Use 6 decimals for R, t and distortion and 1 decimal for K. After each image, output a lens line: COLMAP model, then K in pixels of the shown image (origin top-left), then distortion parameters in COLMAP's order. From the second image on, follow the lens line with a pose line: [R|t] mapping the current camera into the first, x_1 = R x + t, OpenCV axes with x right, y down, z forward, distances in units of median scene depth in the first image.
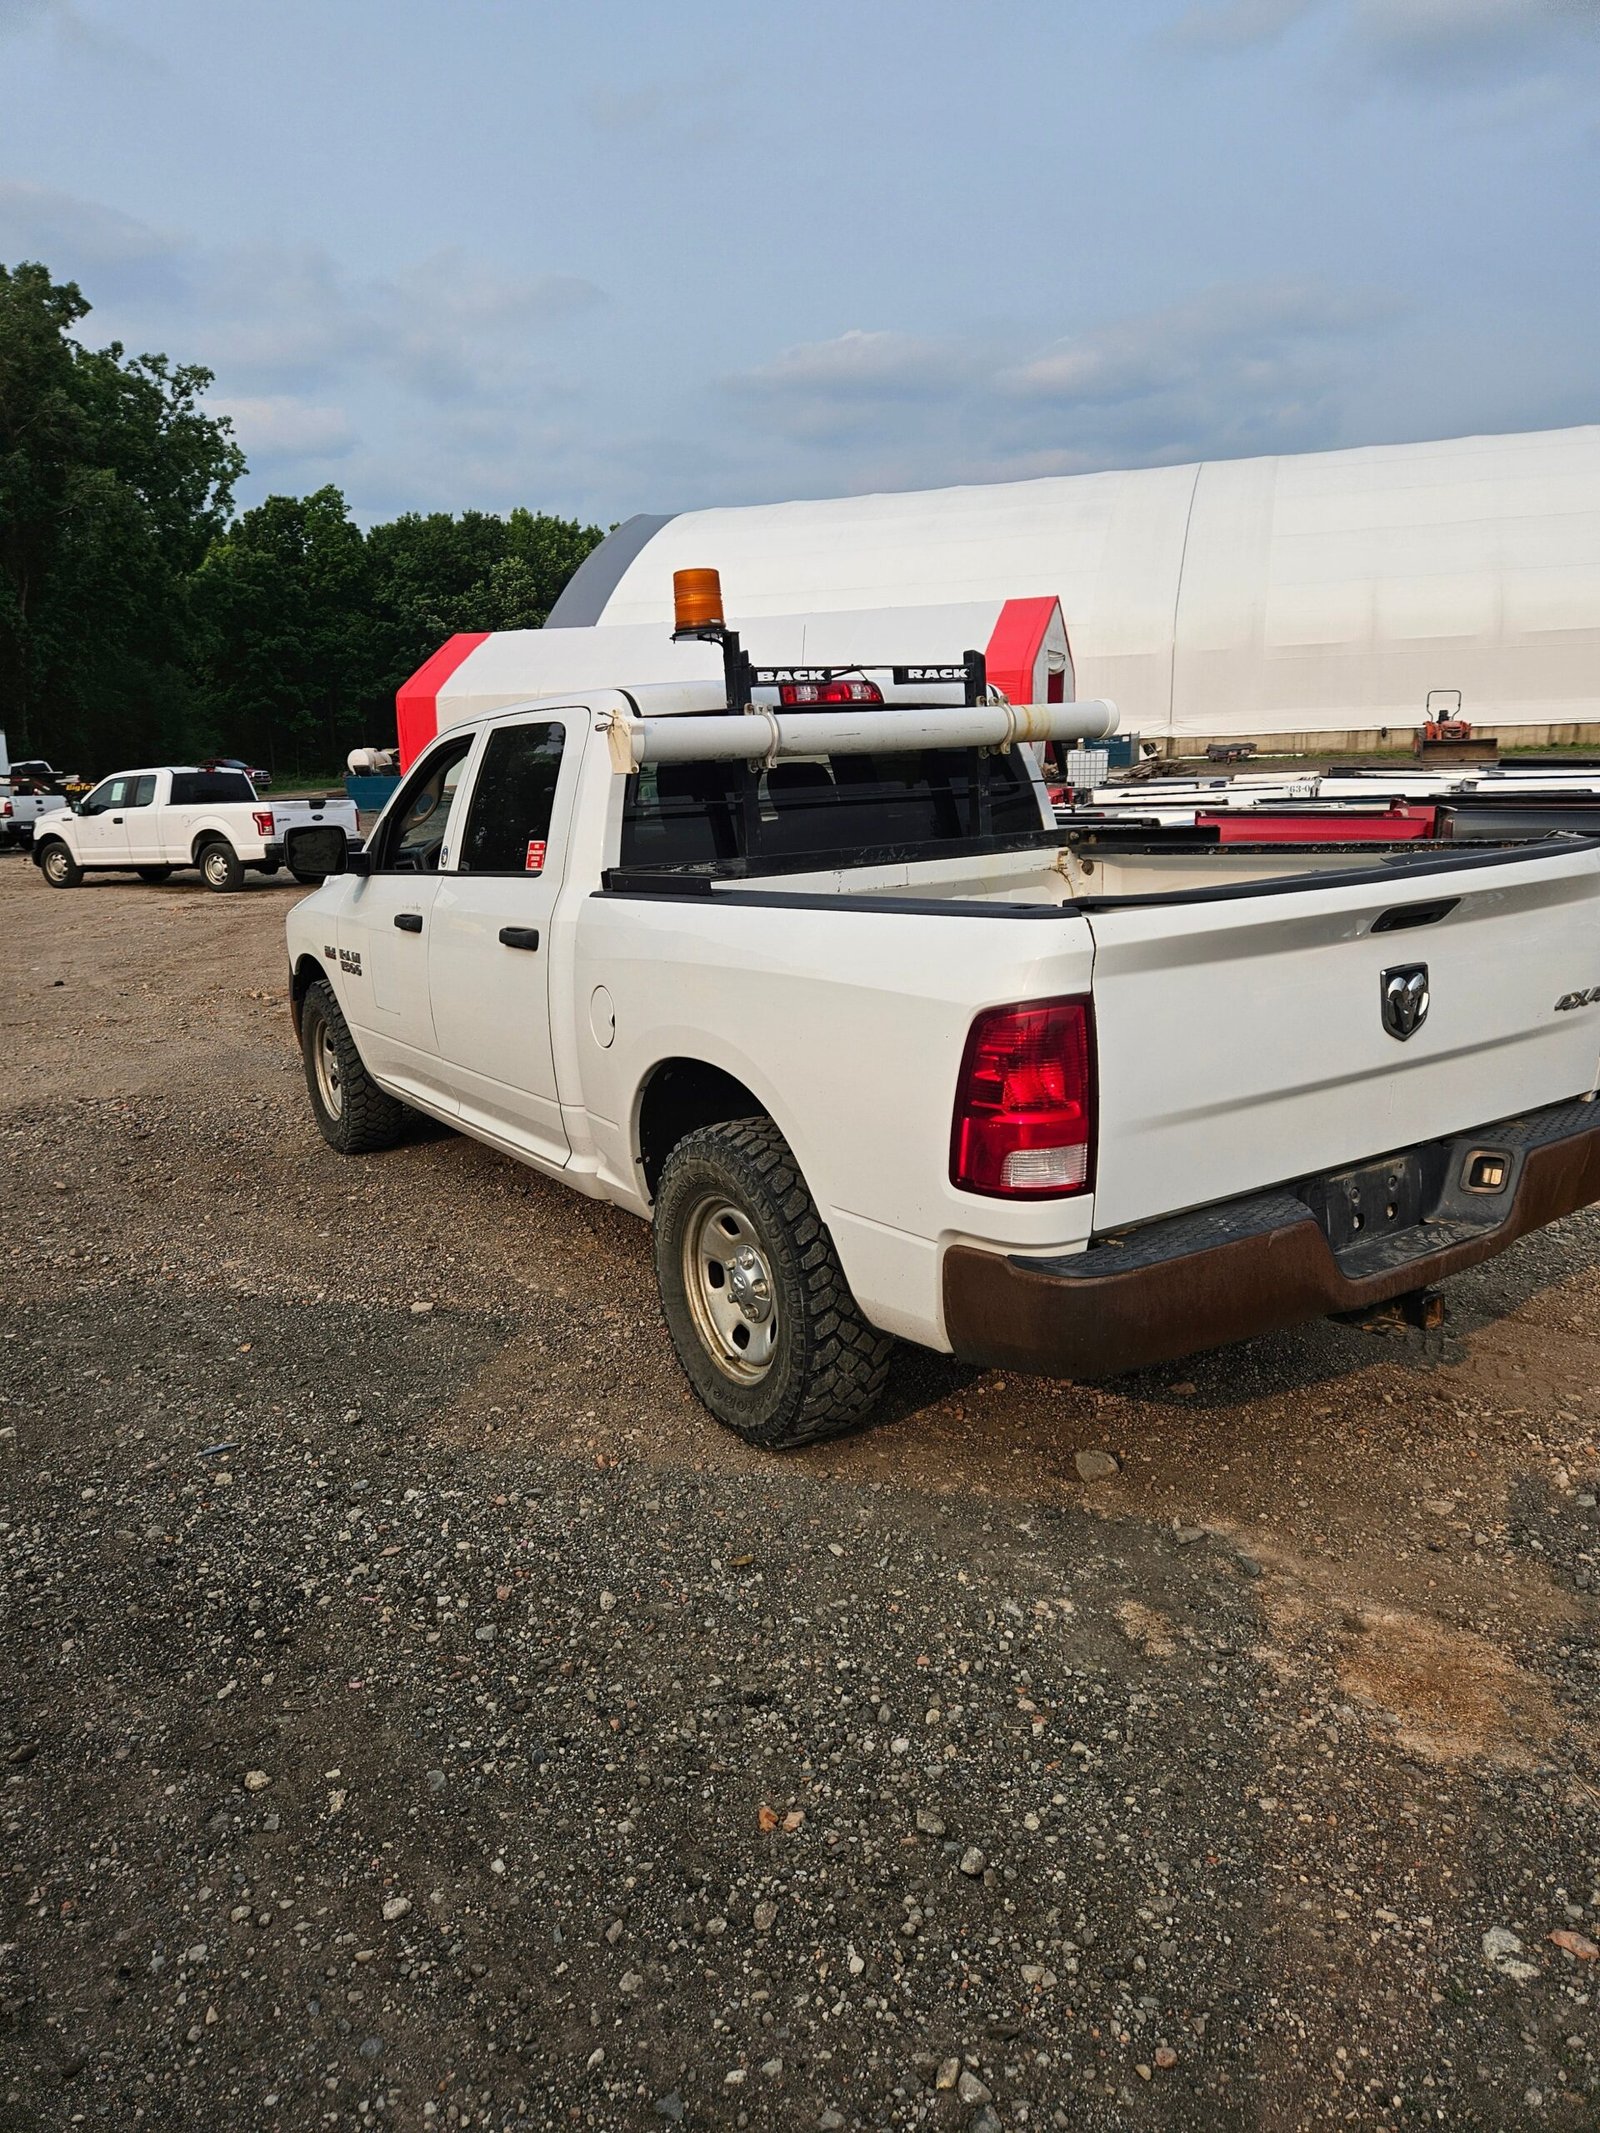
lens RADIAL K [[1427.7, 0, 785.0], [0, 1427.7, 1064.9], [0, 0, 1]] dist [0.078717, -0.064936]
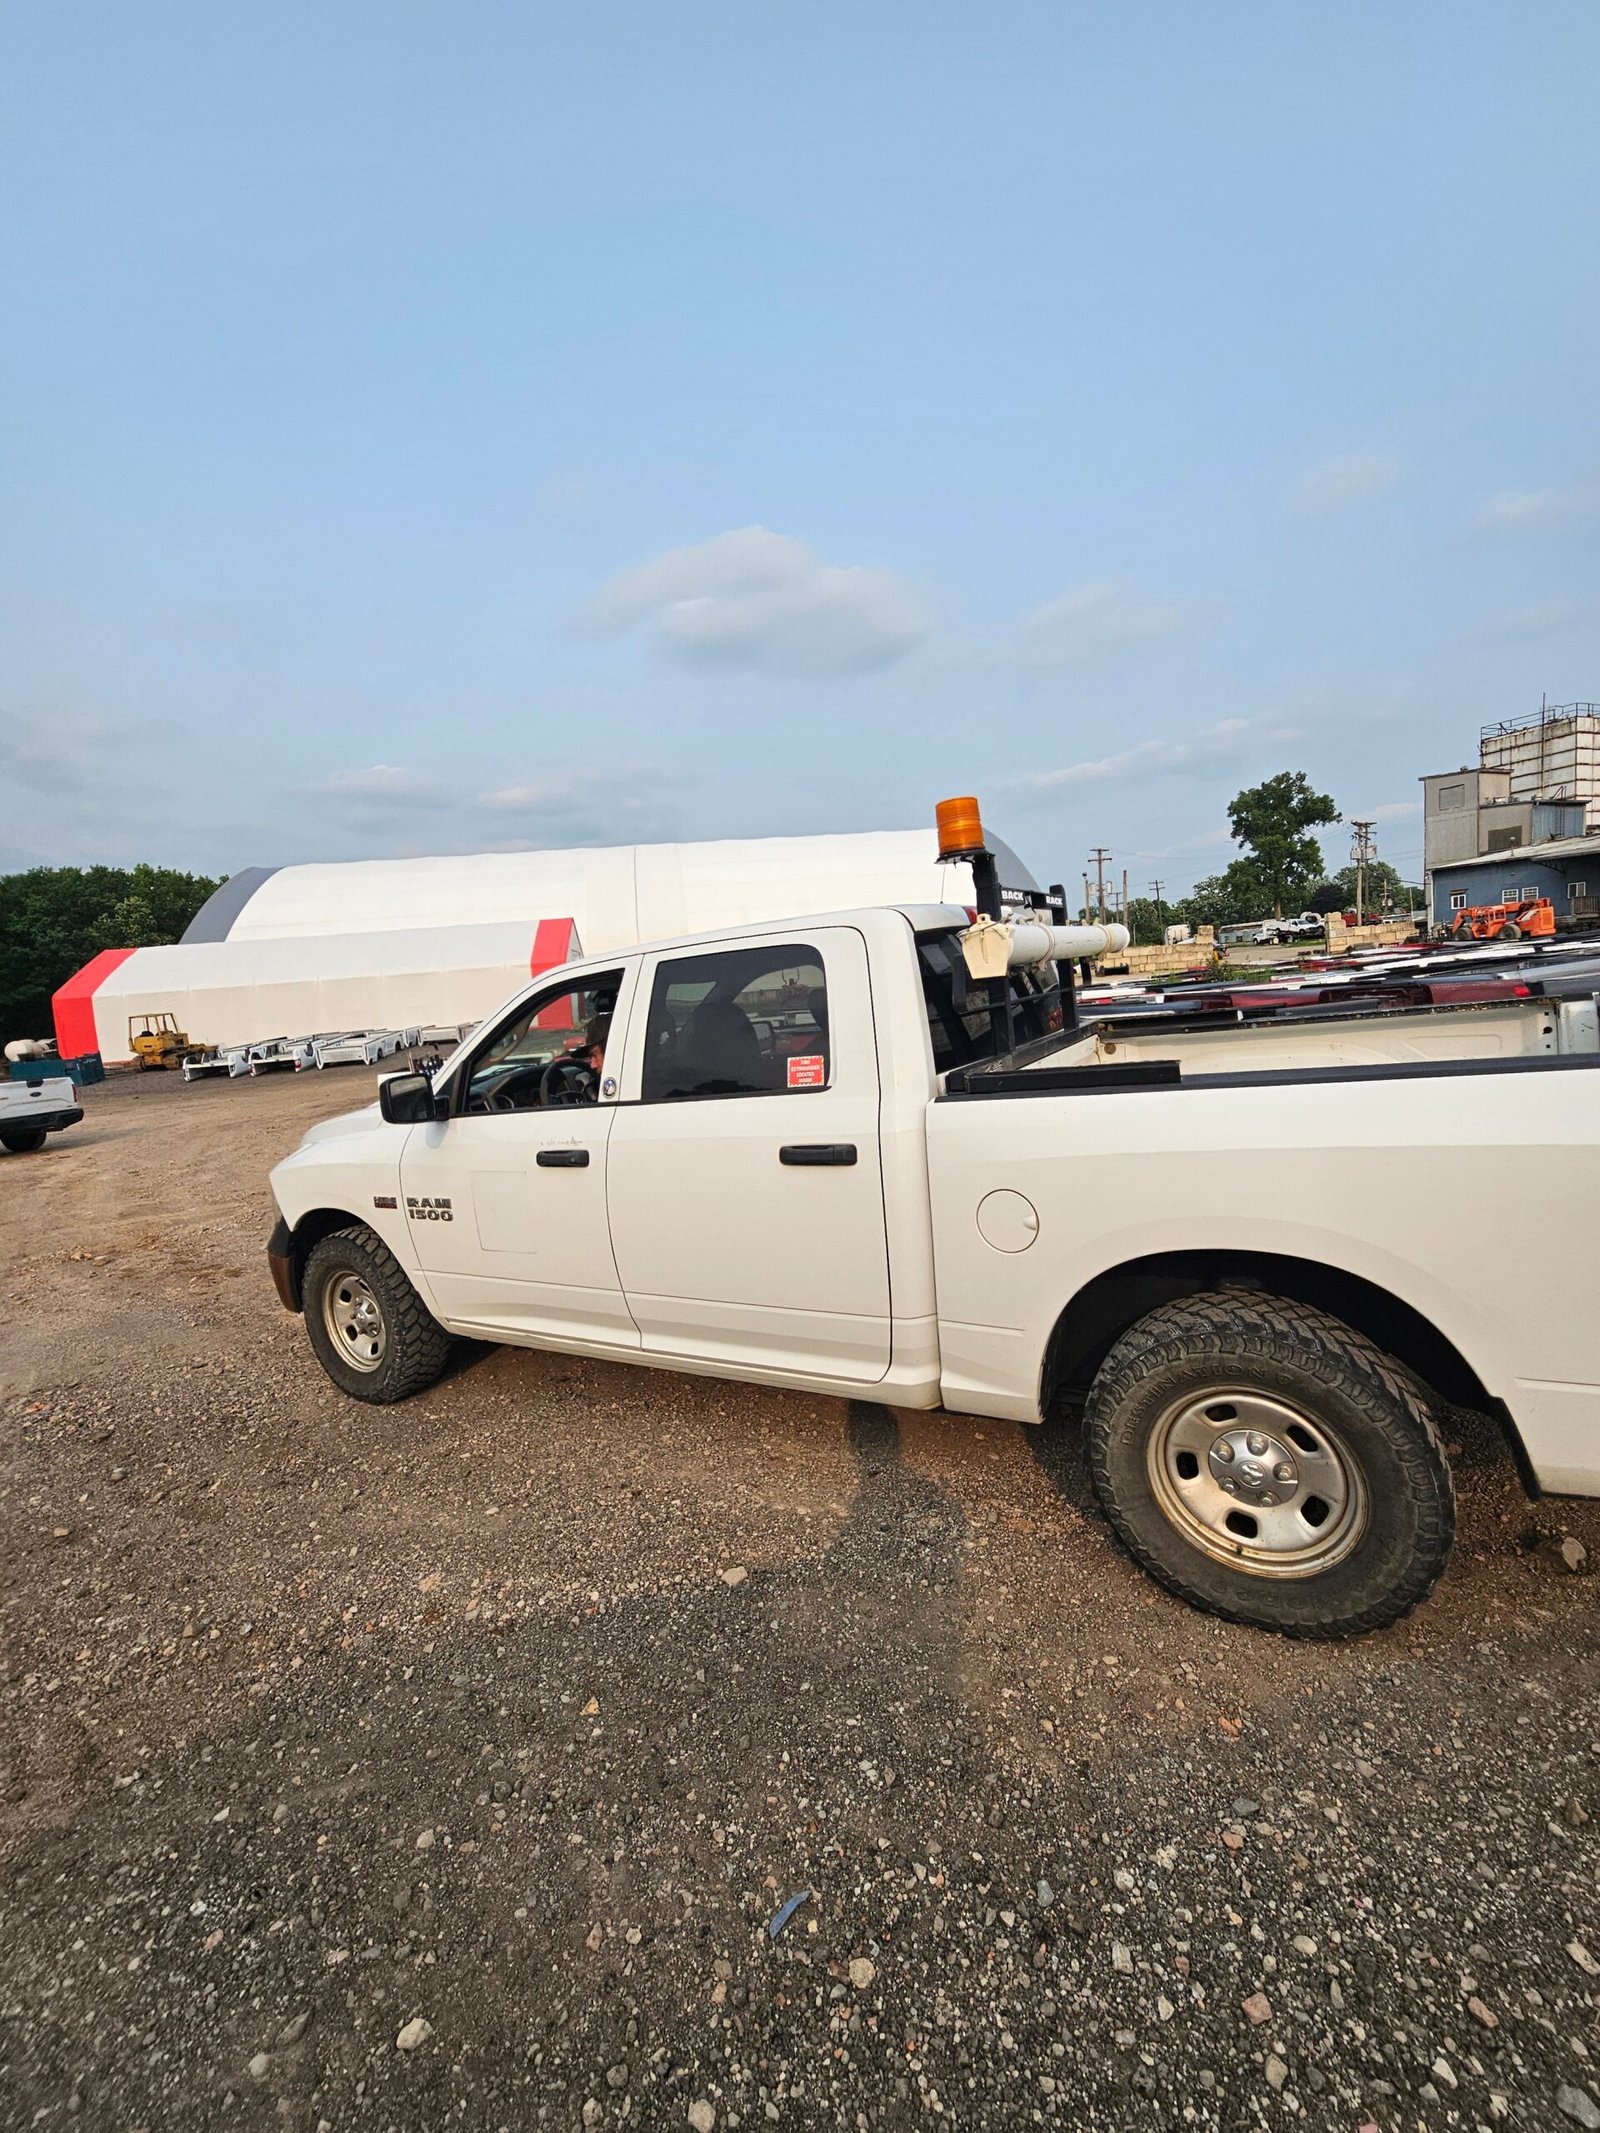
lens RADIAL K [[880.8, 0, 791.6], [0, 880.8, 1077.1], [0, 0, 1]] dist [-0.003146, 0.000270]
pose [[0.890250, -0.087807, 0.446929, -0.433040], [0.150398, 0.982875, -0.106479, -0.074050], [-0.429926, 0.162011, 0.888210, 0.433967]]
